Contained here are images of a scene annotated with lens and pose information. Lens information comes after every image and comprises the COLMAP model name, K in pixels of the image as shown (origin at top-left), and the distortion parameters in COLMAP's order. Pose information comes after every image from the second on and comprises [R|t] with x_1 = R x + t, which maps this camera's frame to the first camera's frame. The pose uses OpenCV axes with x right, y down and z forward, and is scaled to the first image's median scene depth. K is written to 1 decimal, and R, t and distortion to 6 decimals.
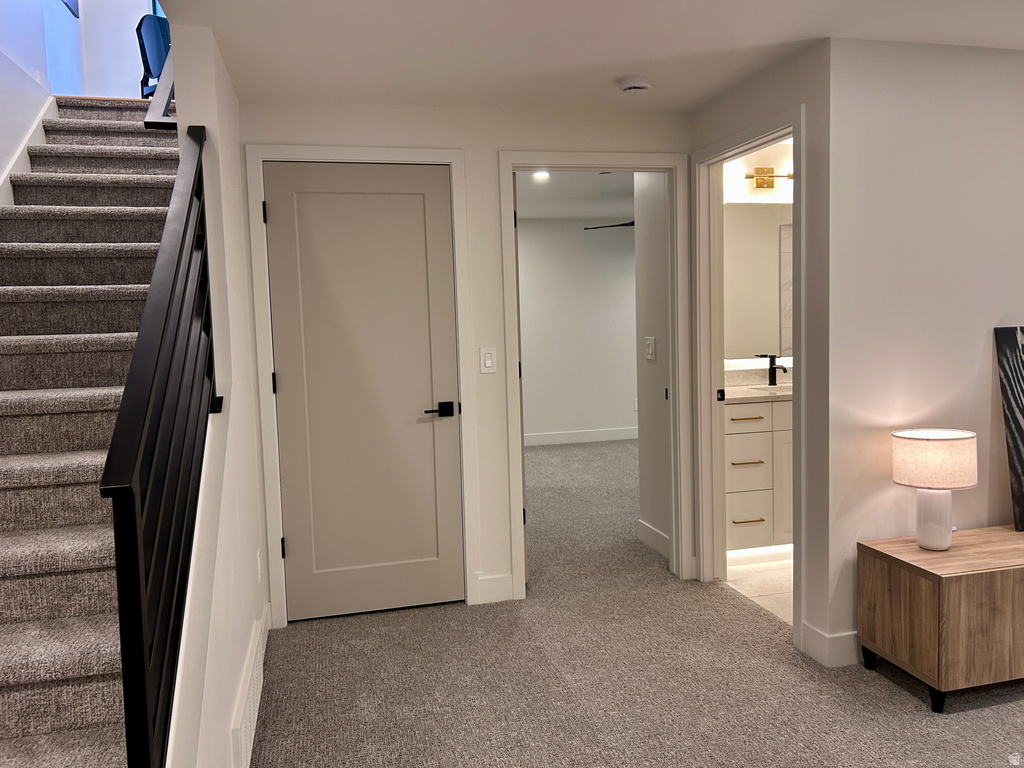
lens RADIAL K [[772.6, 0, 510.6], [0, 772.6, 382.1], [0, 0, 1]] dist [0.045877, -0.044935]
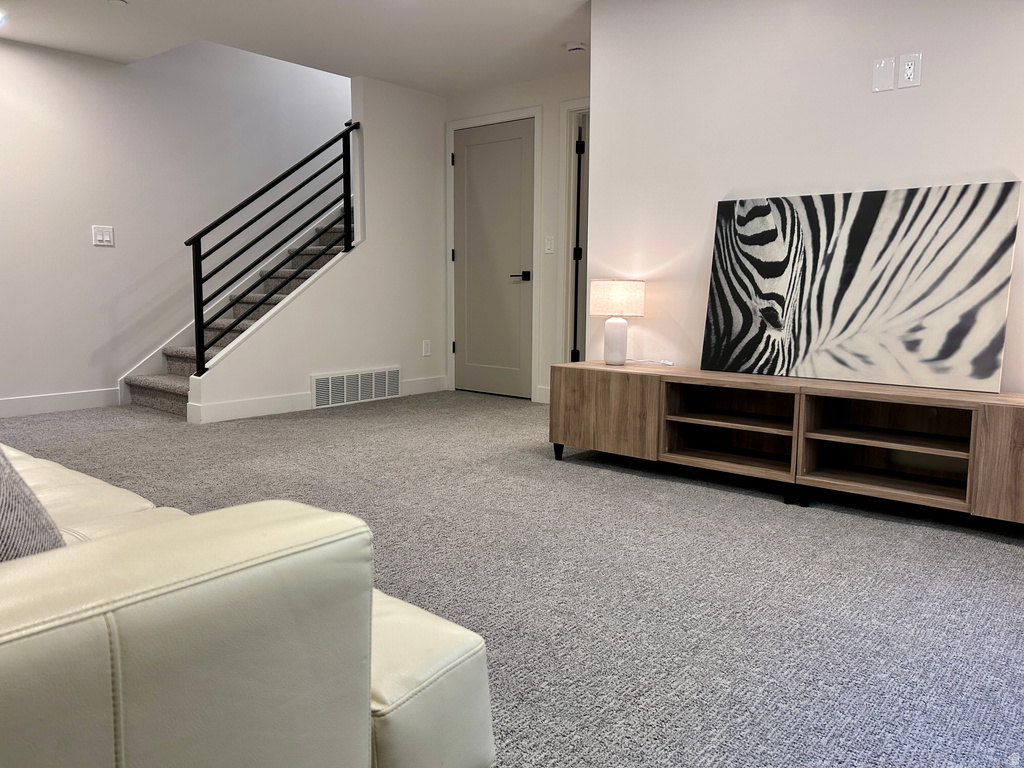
lens RADIAL K [[772.6, 0, 512.7], [0, 772.6, 383.5], [0, 0, 1]] dist [0.045877, -0.044935]
pose [[0.597253, 0.137593, -0.790163, 1.646486], [-0.098439, 0.990302, 0.098038, 0.141047], [0.795989, 0.019230, 0.605006, 0.037318]]
